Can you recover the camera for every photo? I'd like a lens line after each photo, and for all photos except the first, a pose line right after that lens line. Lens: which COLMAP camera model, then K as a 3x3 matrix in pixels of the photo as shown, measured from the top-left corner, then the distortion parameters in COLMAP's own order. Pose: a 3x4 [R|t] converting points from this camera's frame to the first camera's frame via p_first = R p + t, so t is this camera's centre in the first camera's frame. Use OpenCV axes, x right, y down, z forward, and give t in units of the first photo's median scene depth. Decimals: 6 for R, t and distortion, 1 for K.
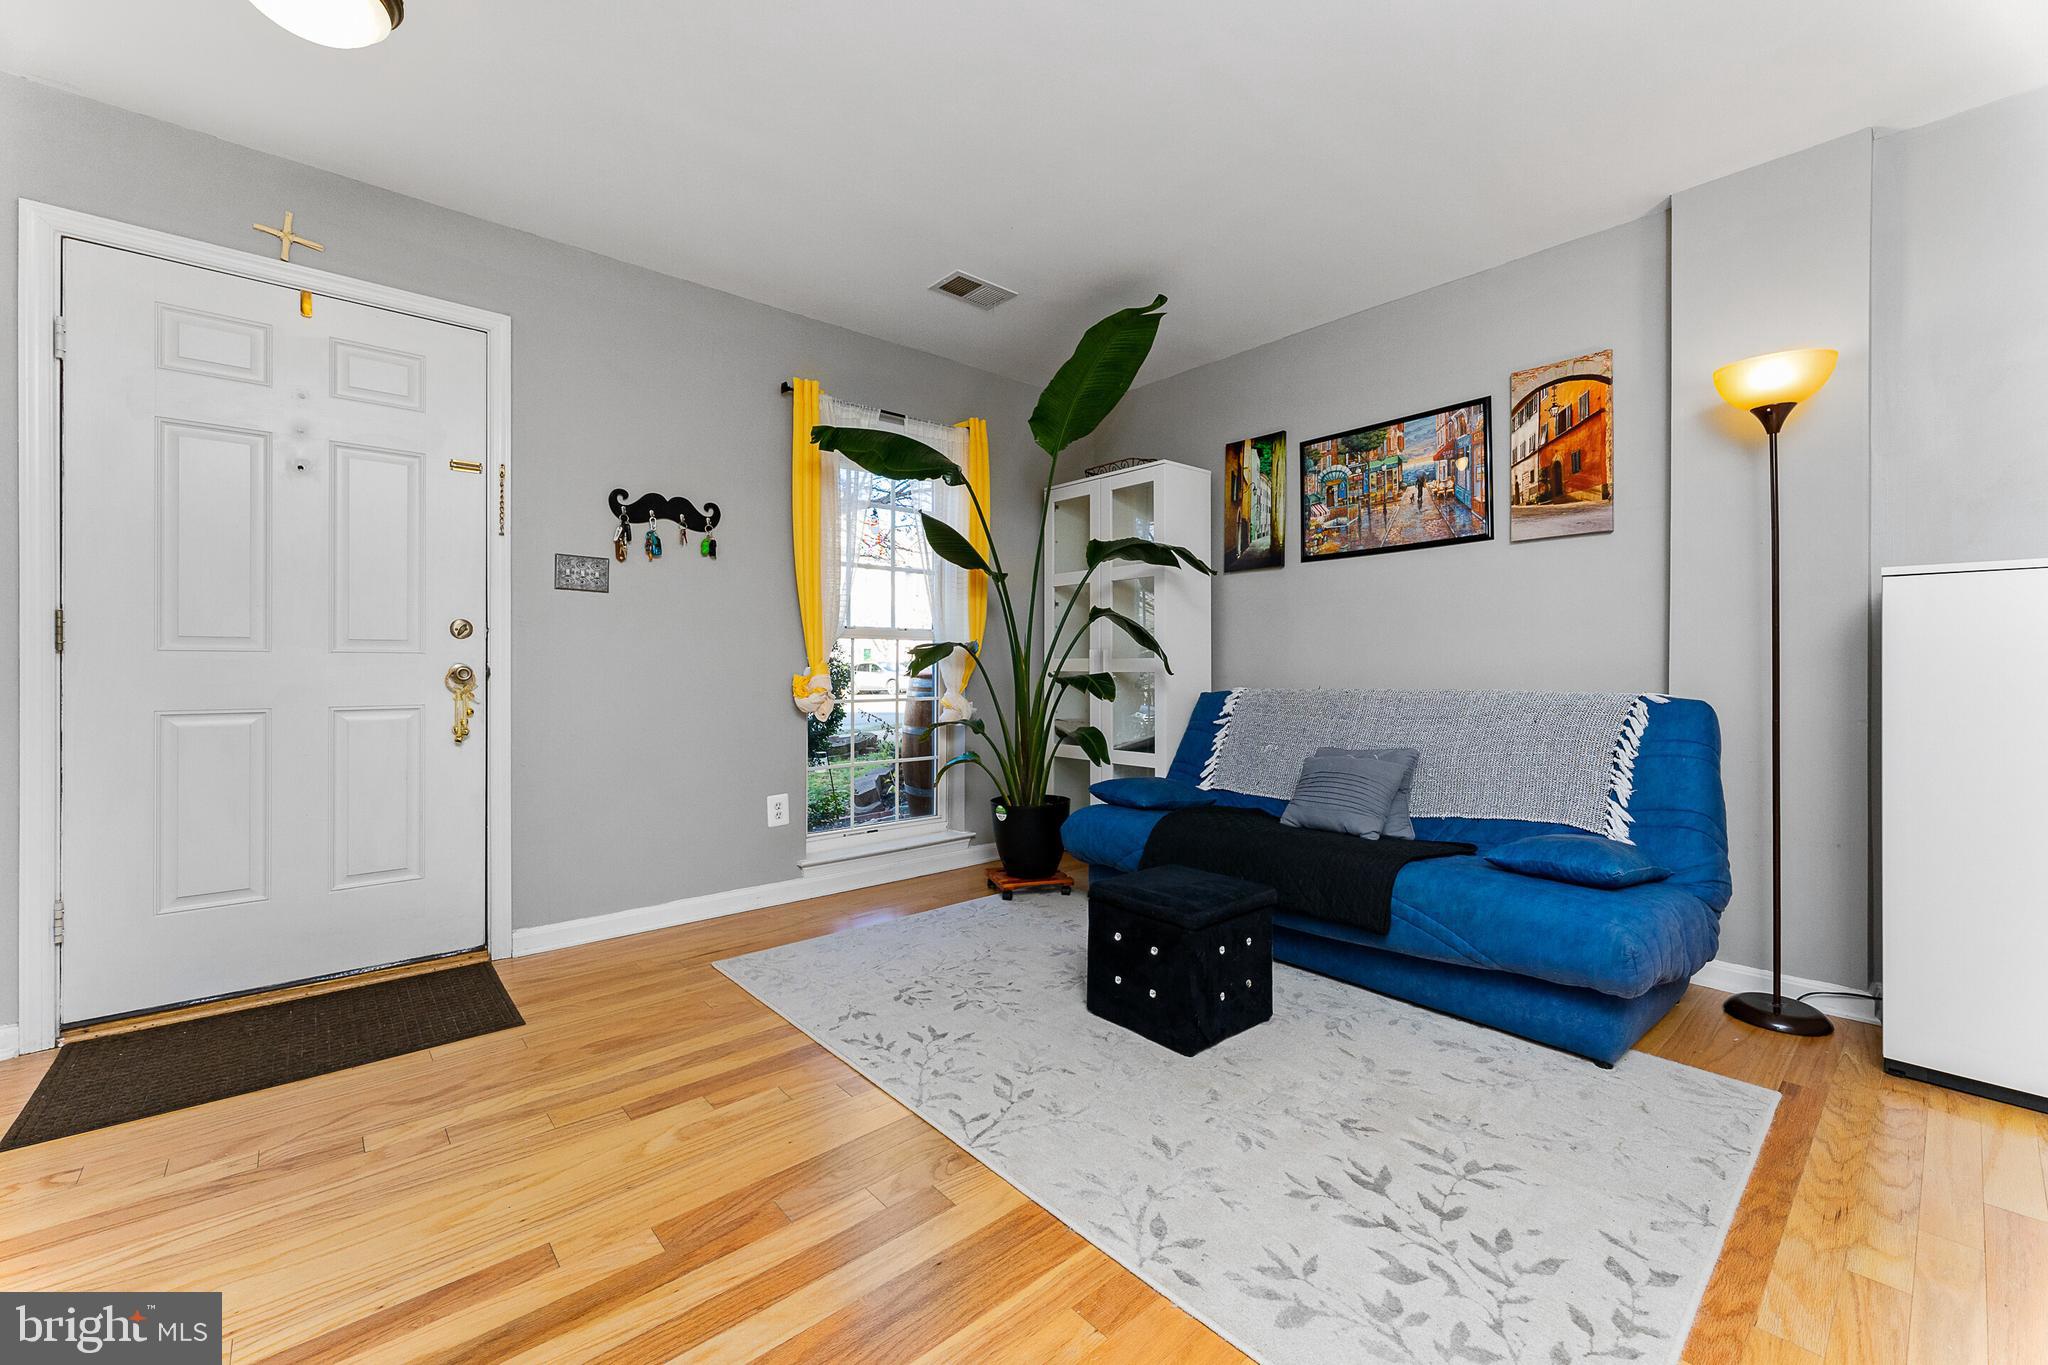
lens RADIAL K [[827.9, 0, 1039.9], [0, 827.9, 668.7], [0, 0, 1]] dist [0.002090, -0.000282]
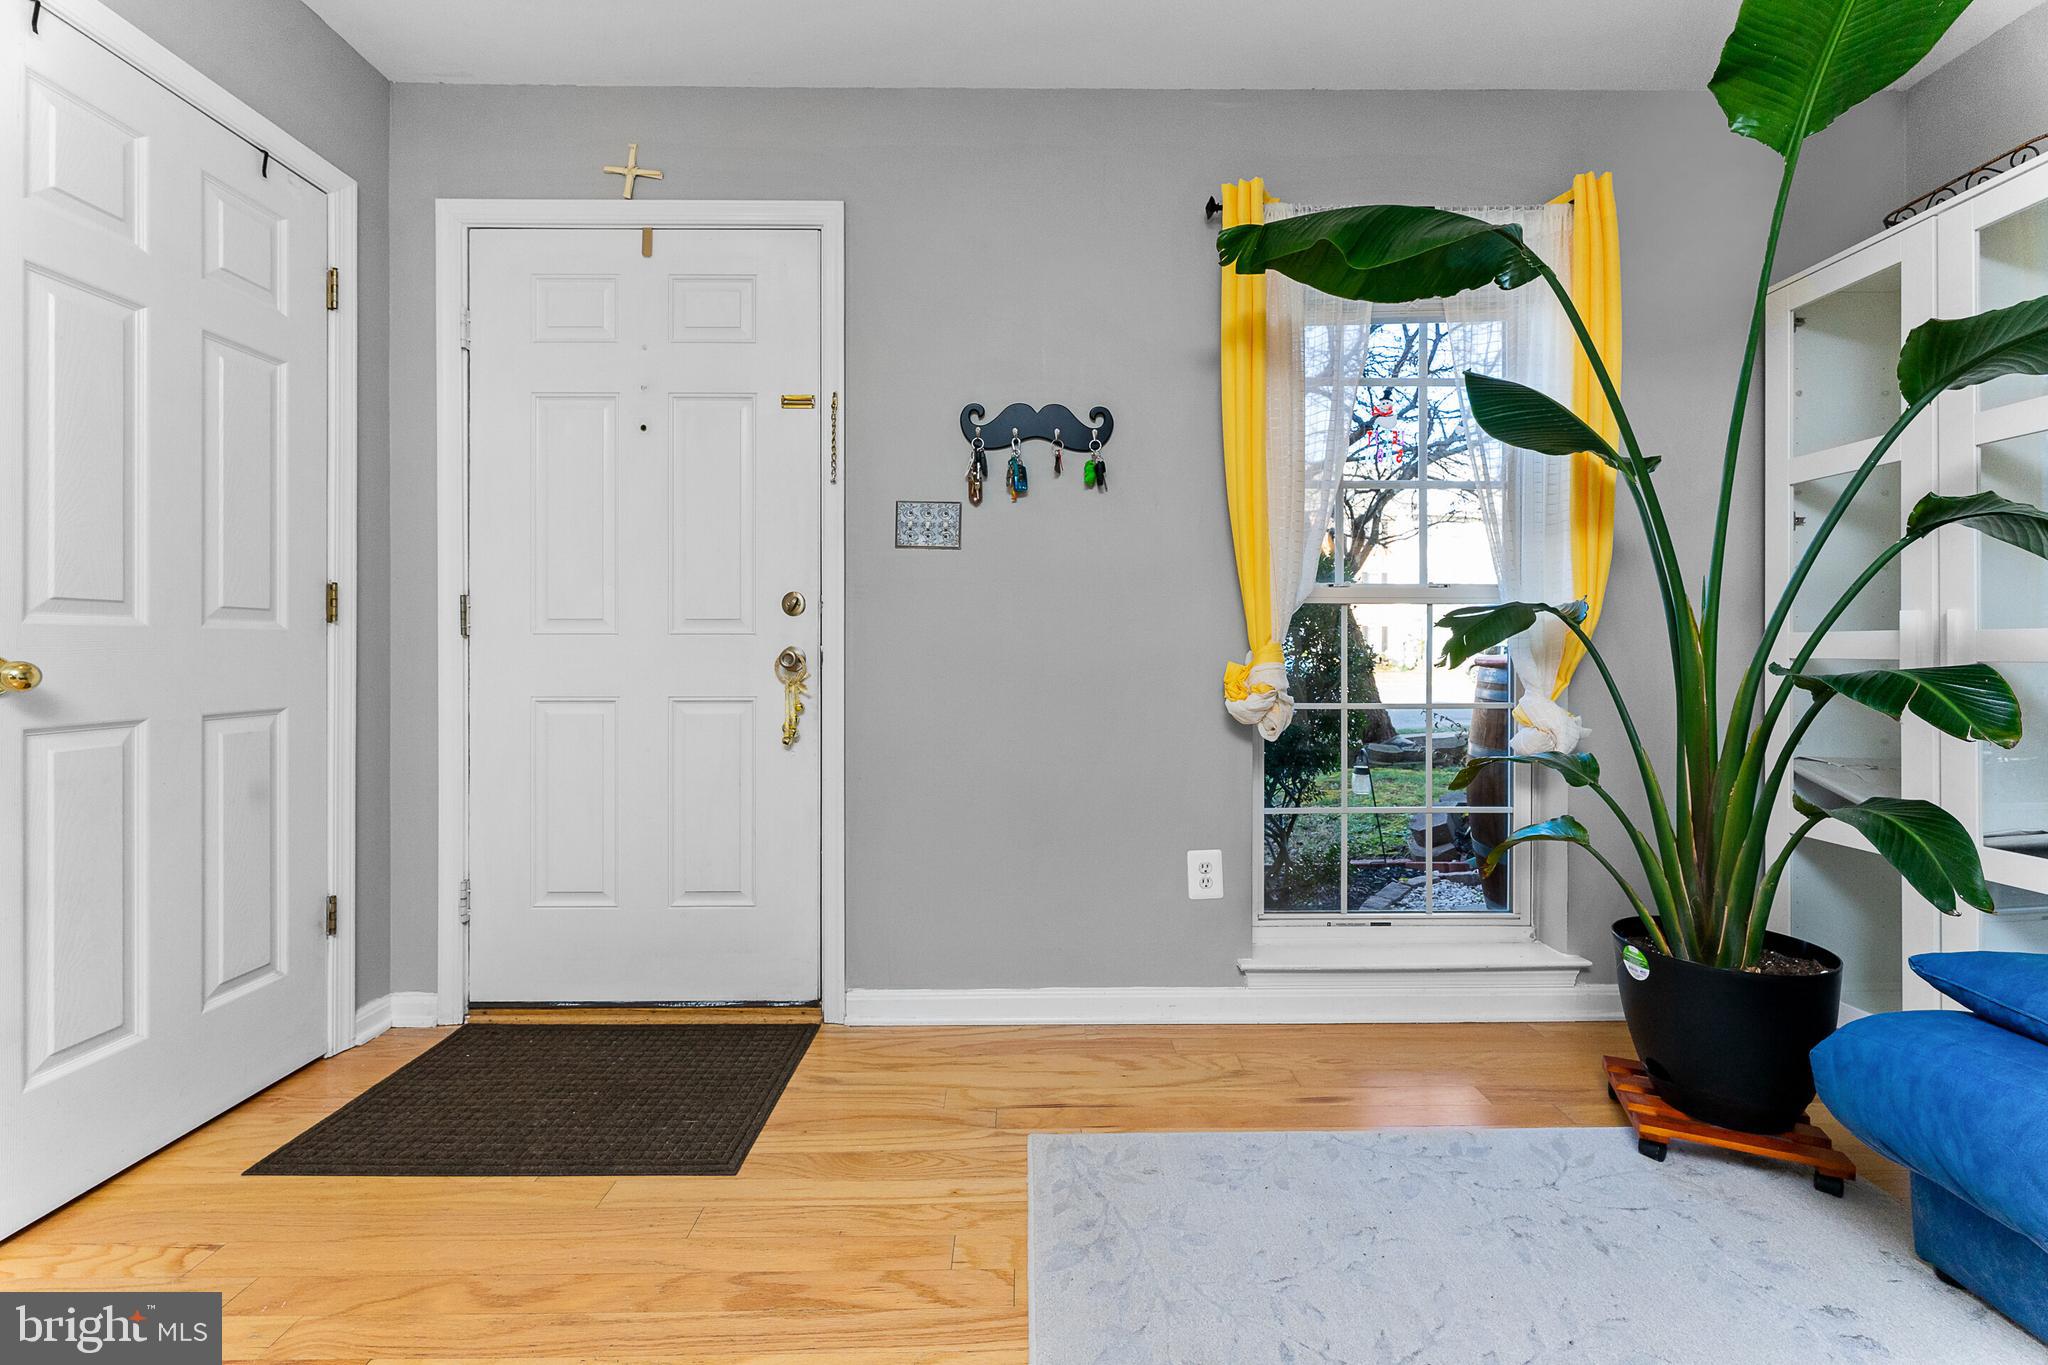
lens RADIAL K [[827.9, 0, 1036.3], [0, 827.9, 651.4], [0, 0, 1]] dist [0.002090, -0.000282]
pose [[0.747611, -0.000137, -0.664137, 0.012151], [-0.000678, 0.999999, -0.000969, -0.001068], [0.664137, 0.001175, 0.747610, 0.468267]]
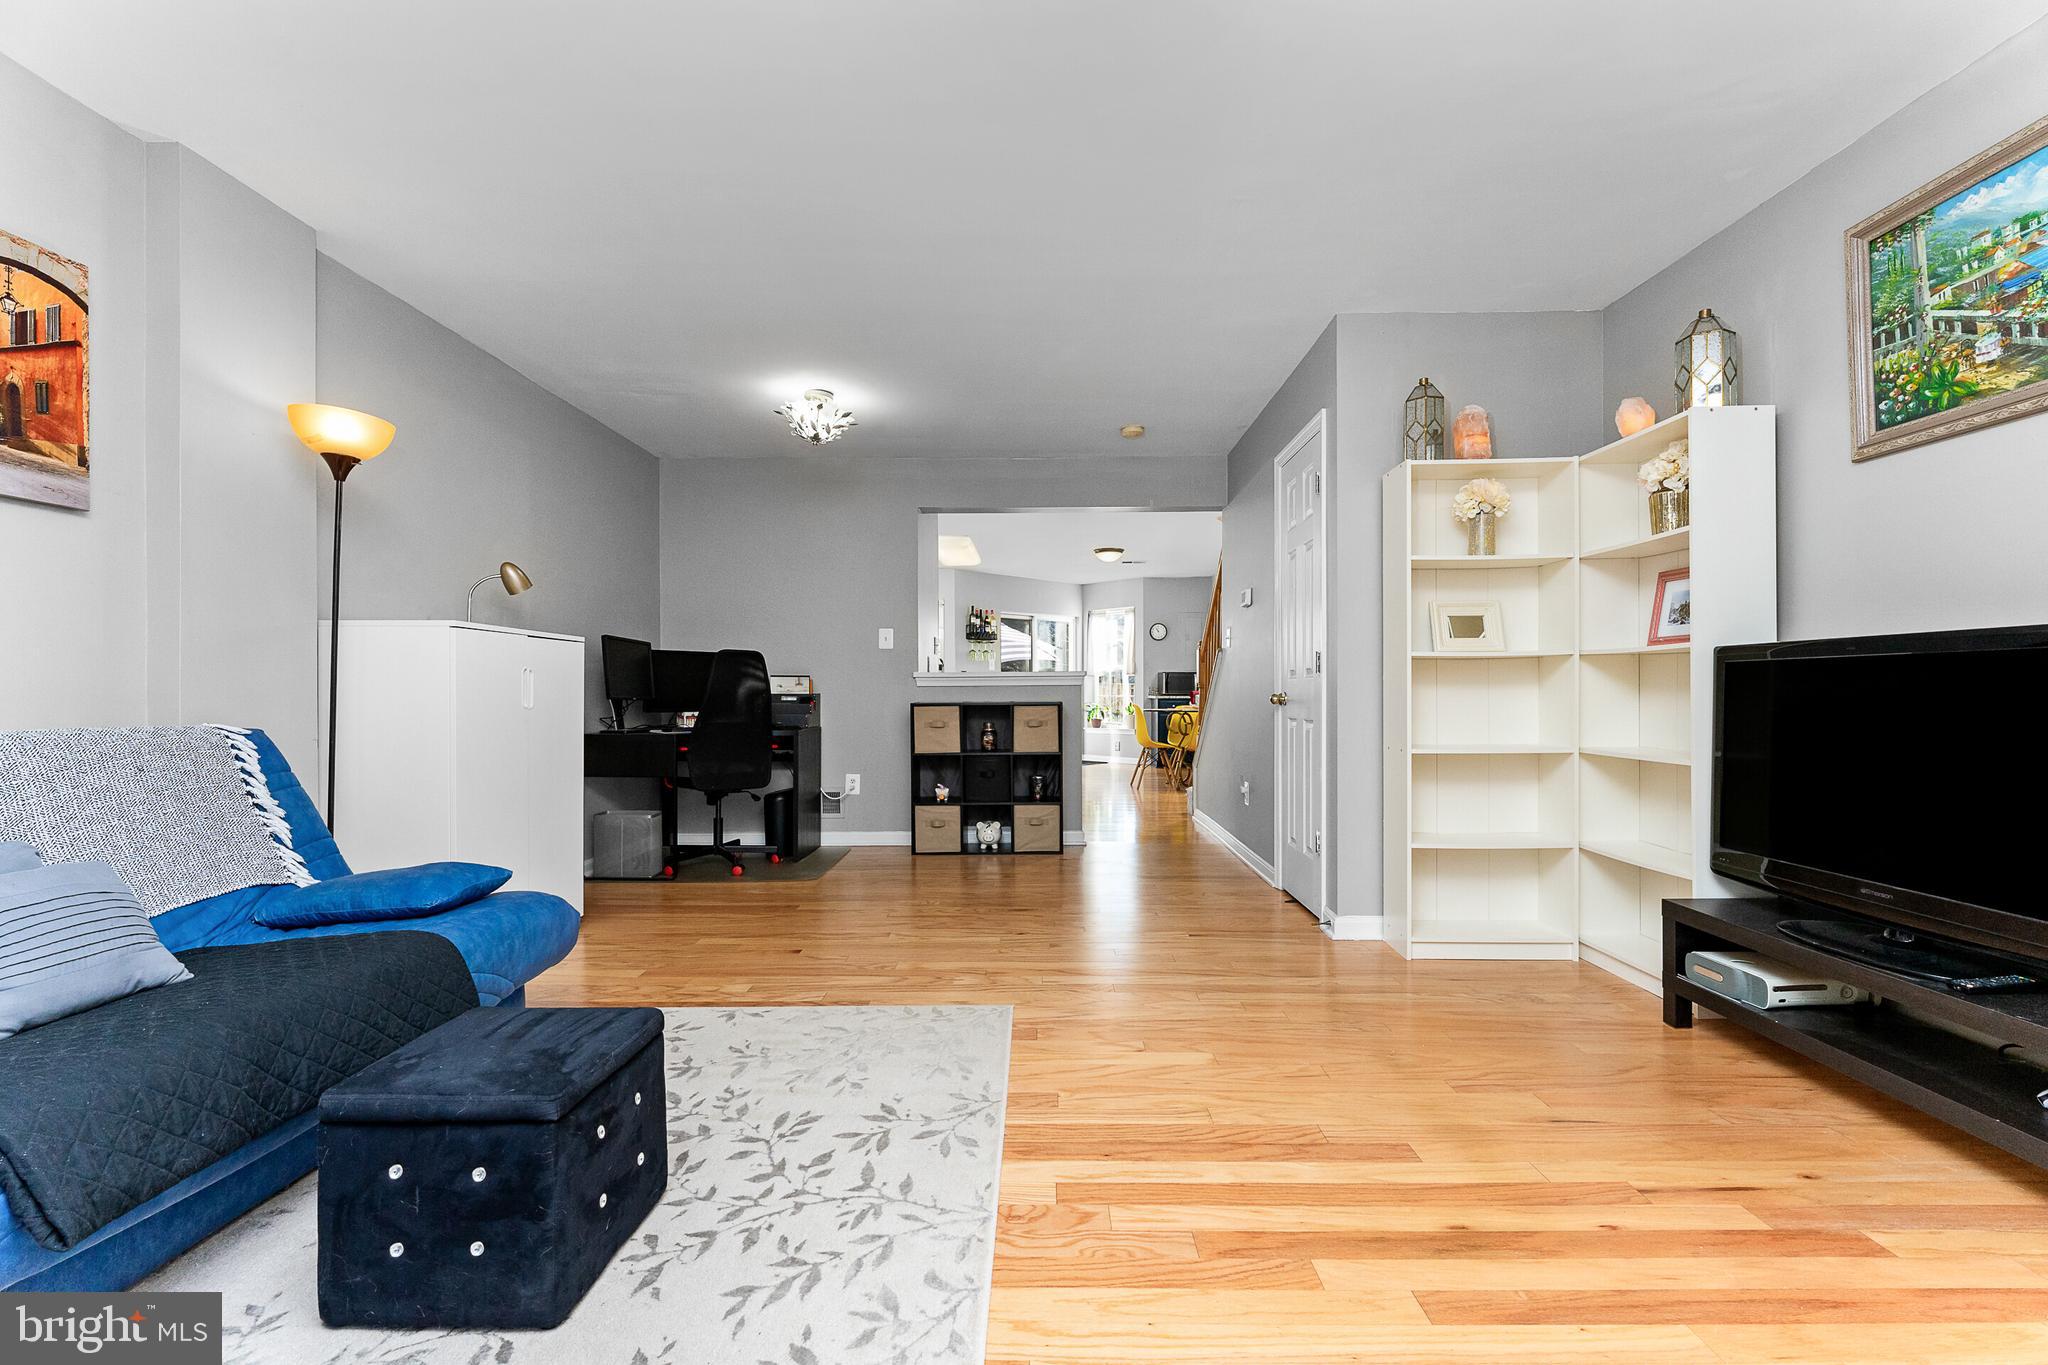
lens RADIAL K [[849.0, 0, 1026.3], [0, 849.0, 694.2], [0, 0, 1]] dist [-0.004330, 0.000152]
pose [[-0.730882, 0.001954, 0.682501, -0.382100], [0.004022, 0.999991, 0.001444, 0.000667], [-0.682492, 0.003800, -0.730883, 0.840328]]
